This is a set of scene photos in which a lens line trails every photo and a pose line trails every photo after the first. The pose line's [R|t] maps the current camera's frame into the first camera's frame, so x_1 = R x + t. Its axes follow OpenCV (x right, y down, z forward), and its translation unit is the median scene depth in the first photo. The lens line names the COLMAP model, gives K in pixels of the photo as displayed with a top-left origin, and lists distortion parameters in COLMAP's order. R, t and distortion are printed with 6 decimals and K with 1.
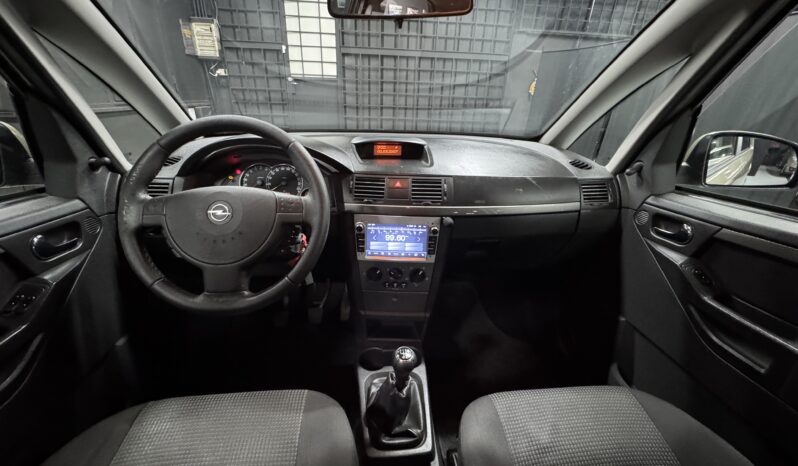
lens RADIAL K [[372.8, 0, 398.1], [0, 372.8, 235.8], [0, 0, 1]] dist [-0.002714, -0.000058]
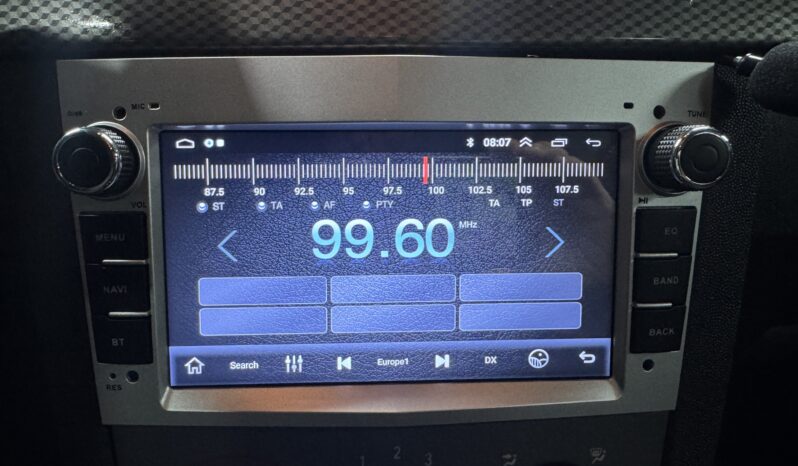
lens RADIAL K [[621.0, 0, 399.6], [0, 621.0, 232.2], [0, 0, 1]] dist [0.002448, -0.001593]
pose [[0.995415, -0.039034, 0.087319, -0.021084], [0.056895, 0.975501, -0.212512, 0.051151], [-0.076885, 0.216506, 0.973249, 0.774184]]
